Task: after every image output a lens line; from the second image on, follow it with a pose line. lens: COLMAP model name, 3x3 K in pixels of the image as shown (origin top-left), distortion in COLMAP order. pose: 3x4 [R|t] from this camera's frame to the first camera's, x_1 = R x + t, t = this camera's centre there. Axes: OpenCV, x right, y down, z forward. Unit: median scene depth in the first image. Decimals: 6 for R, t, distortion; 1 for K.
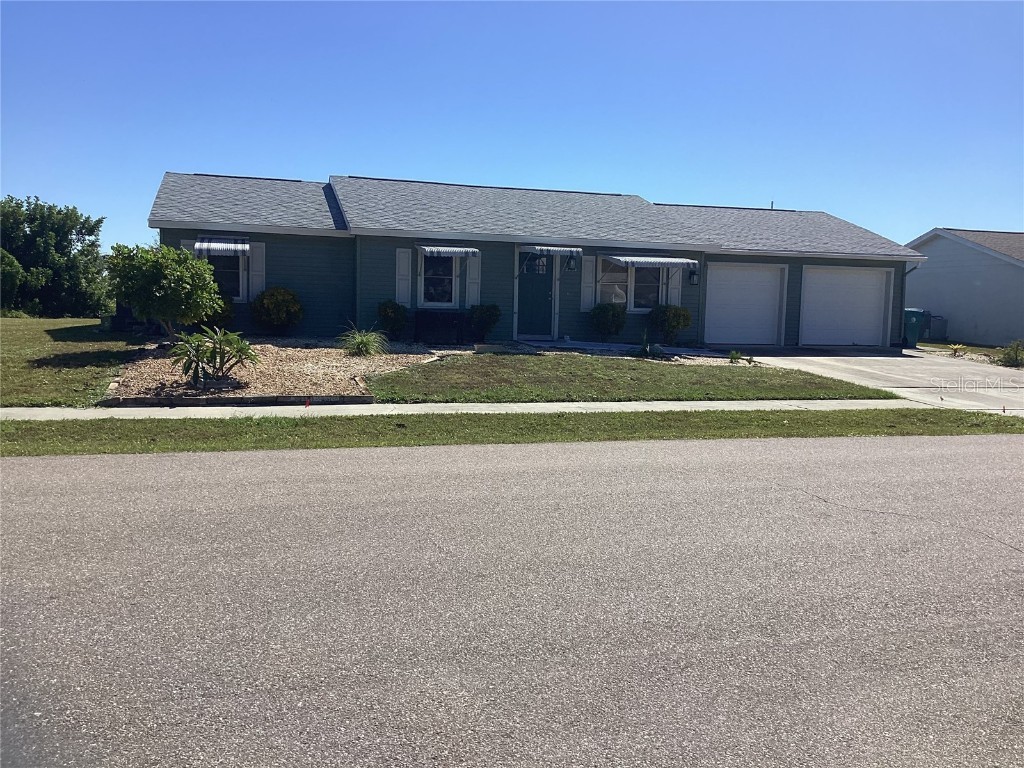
lens RADIAL K [[920.5, 0, 512.5], [0, 920.5, 384.1], [0, 0, 1]] dist [0.101830, -0.178552]
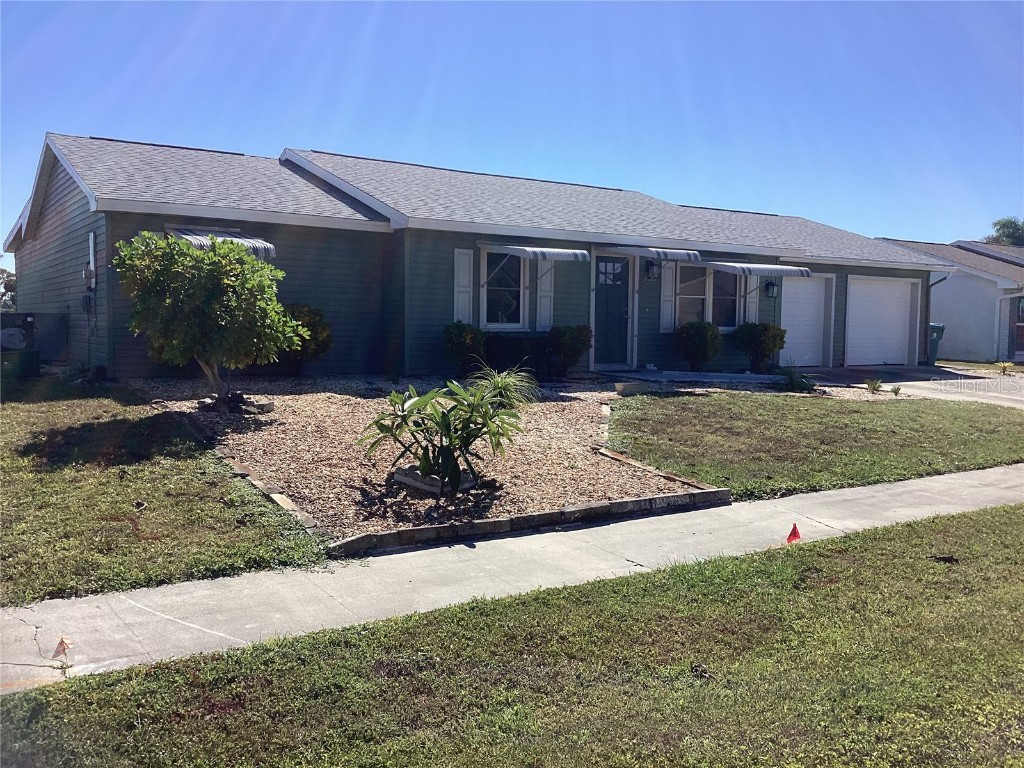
lens RADIAL K [[920.5, 0, 512.0], [0, 920.5, 385.7], [0, 0, 1]] dist [0.101830, -0.178552]
pose [[0.955838, -0.030665, 0.292290, -0.286063], [0.033466, 0.999429, -0.004588, -0.035408], [-0.291982, 0.014168, 0.956319, 0.300247]]
